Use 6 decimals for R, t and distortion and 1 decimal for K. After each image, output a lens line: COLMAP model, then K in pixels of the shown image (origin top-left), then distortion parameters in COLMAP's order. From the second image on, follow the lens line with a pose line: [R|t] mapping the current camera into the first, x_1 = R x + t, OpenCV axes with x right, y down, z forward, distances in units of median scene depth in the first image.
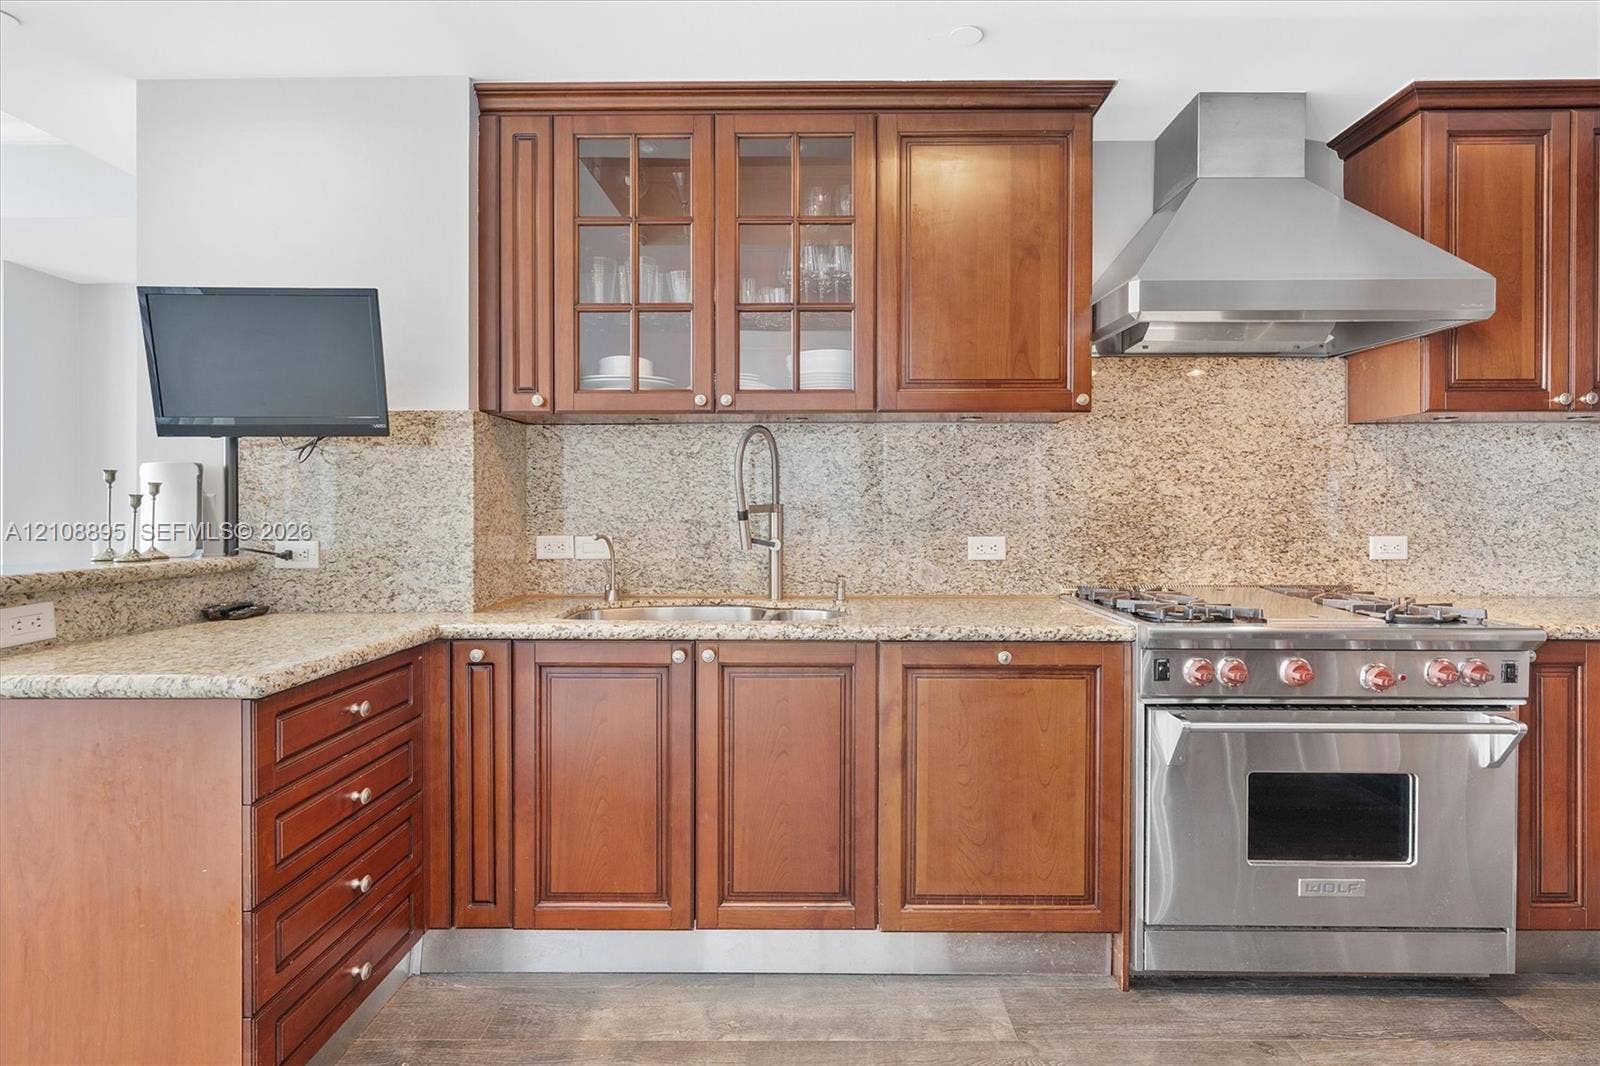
lens RADIAL K [[812.0, 0, 805.5], [0, 812.0, 504.8], [0, 0, 1]] dist [-0.000519, 0.001977]
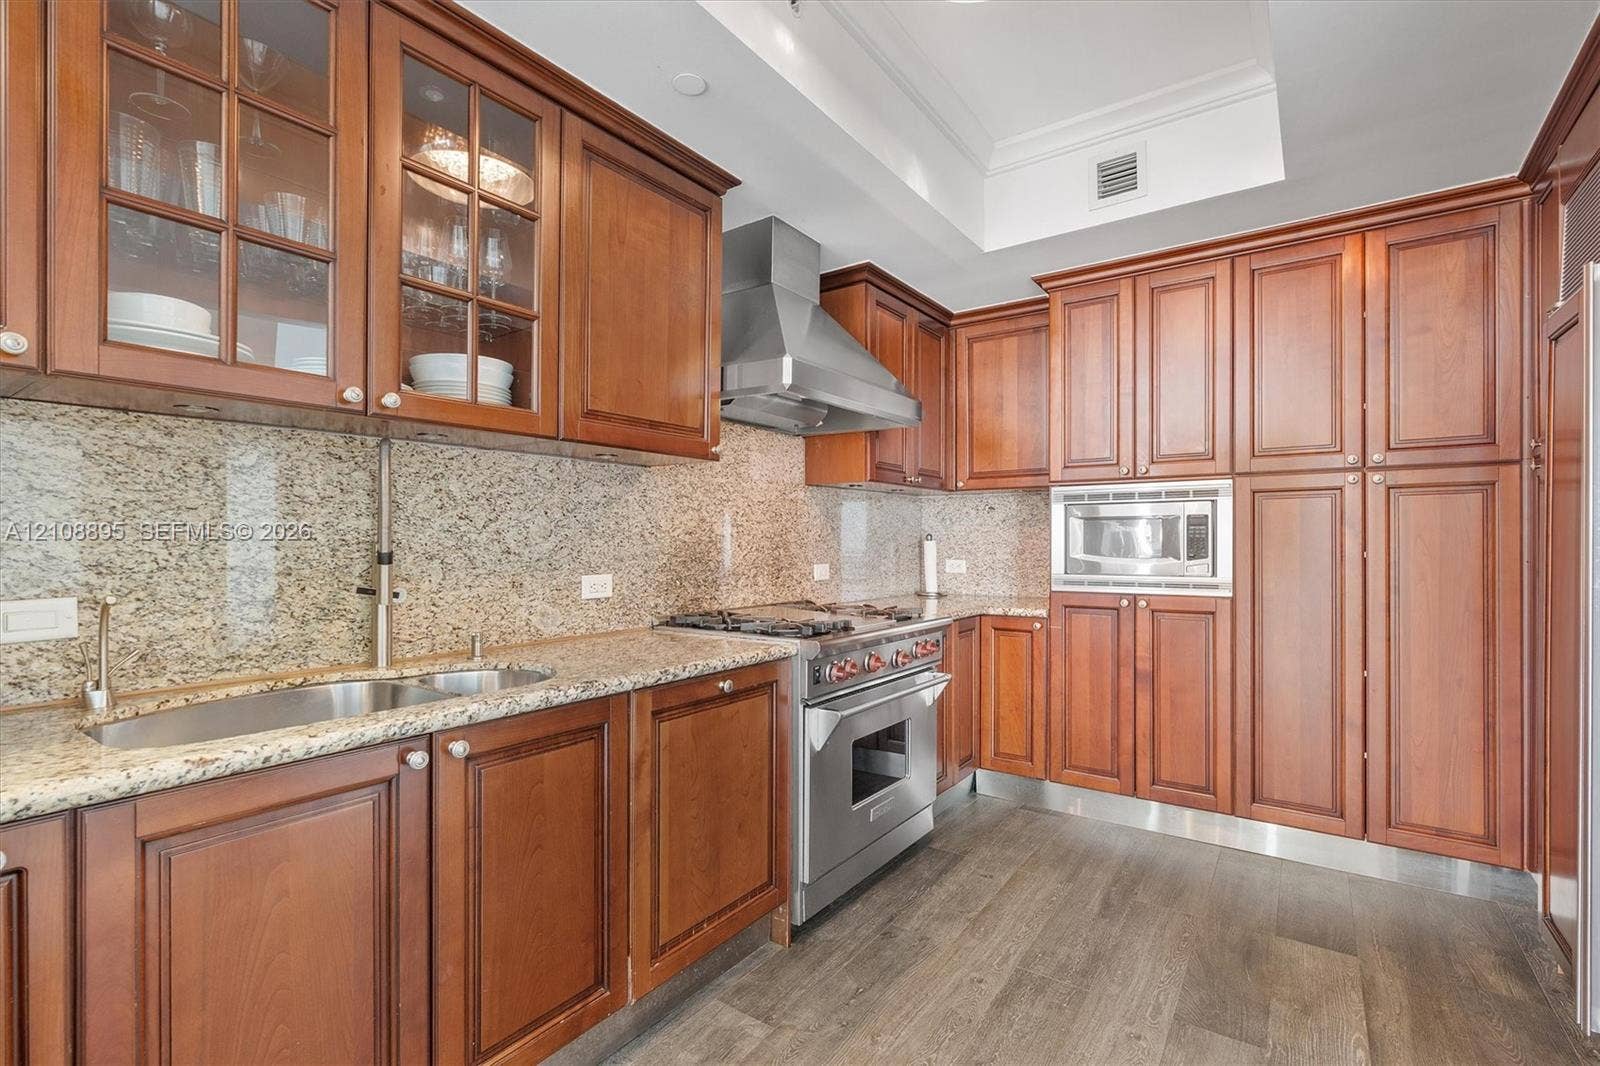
lens RADIAL K [[730.5, 0, 799.6], [0, 730.5, 540.5], [0, 0, 1]] dist [-0.003161, 0.001187]
pose [[0.574495, 0.001171, 0.818507, -0.412559], [-0.000631, 0.999999, -0.000988, -0.002566], [-0.818508, 0.000051, 0.574495, 0.312339]]
